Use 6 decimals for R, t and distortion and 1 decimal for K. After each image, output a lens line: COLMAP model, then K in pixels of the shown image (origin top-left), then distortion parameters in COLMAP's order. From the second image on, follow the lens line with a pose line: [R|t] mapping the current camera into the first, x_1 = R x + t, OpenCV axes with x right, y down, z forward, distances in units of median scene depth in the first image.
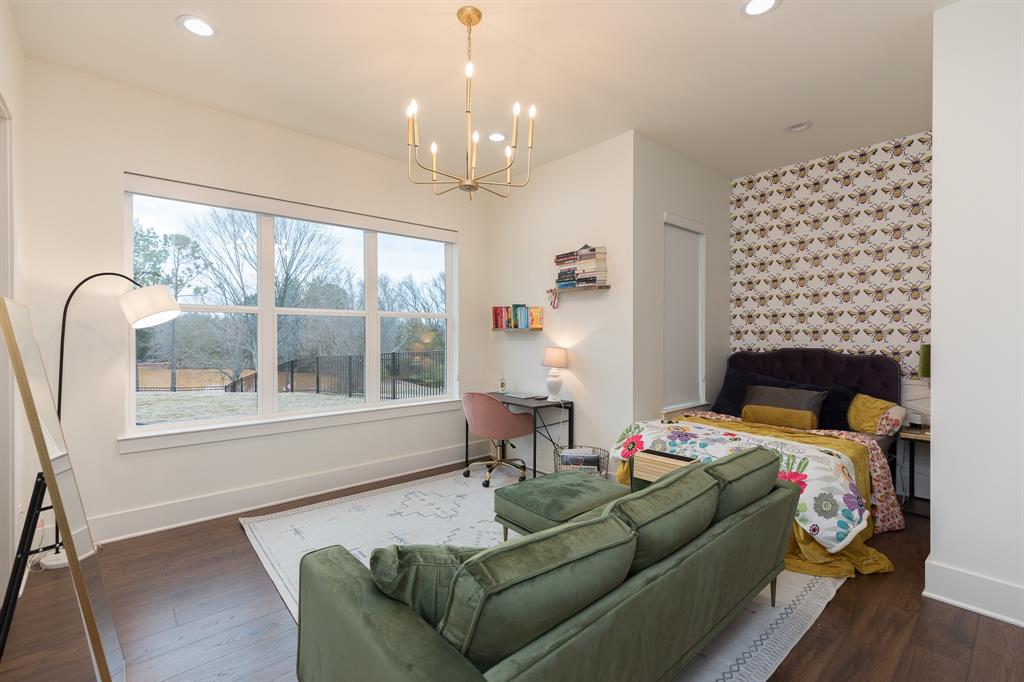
lens RADIAL K [[454.2, 0, 512.0], [0, 454.2, 341.0], [0, 0, 1]] dist [0.002655, 0.000077]
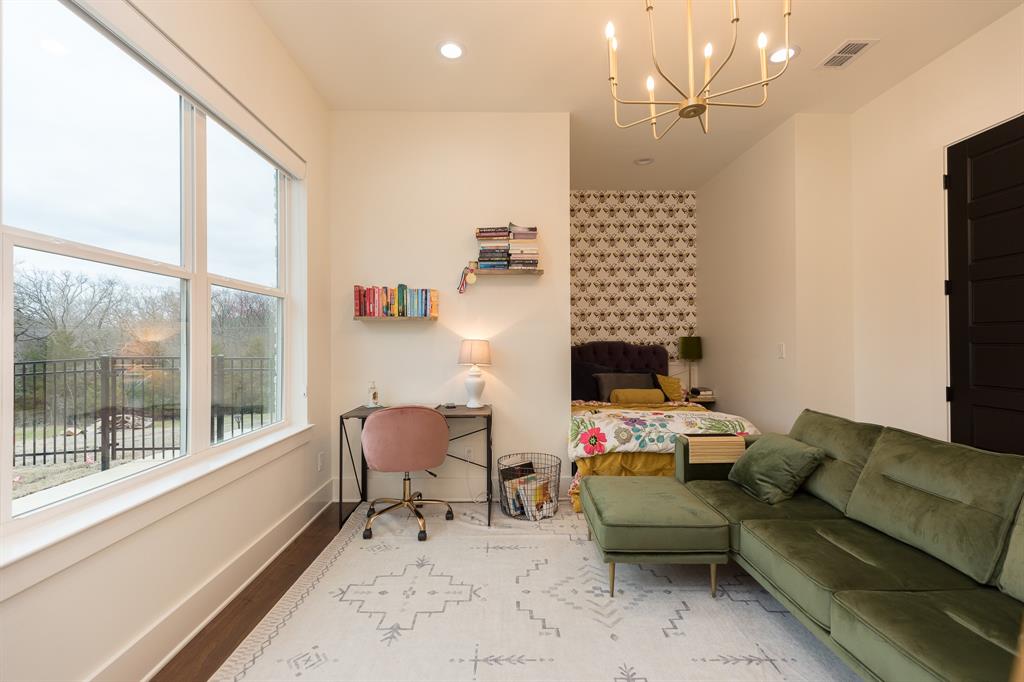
lens RADIAL K [[454.2, 0, 512.0], [0, 454.2, 341.0], [0, 0, 1]] dist [0.002655, 0.000077]
pose [[0.641648, -0.003291, 0.766992, -0.497468], [0.014083, 0.999873, -0.007492, 0.021981], [-0.766870, 0.015609, 0.641613, 0.436864]]
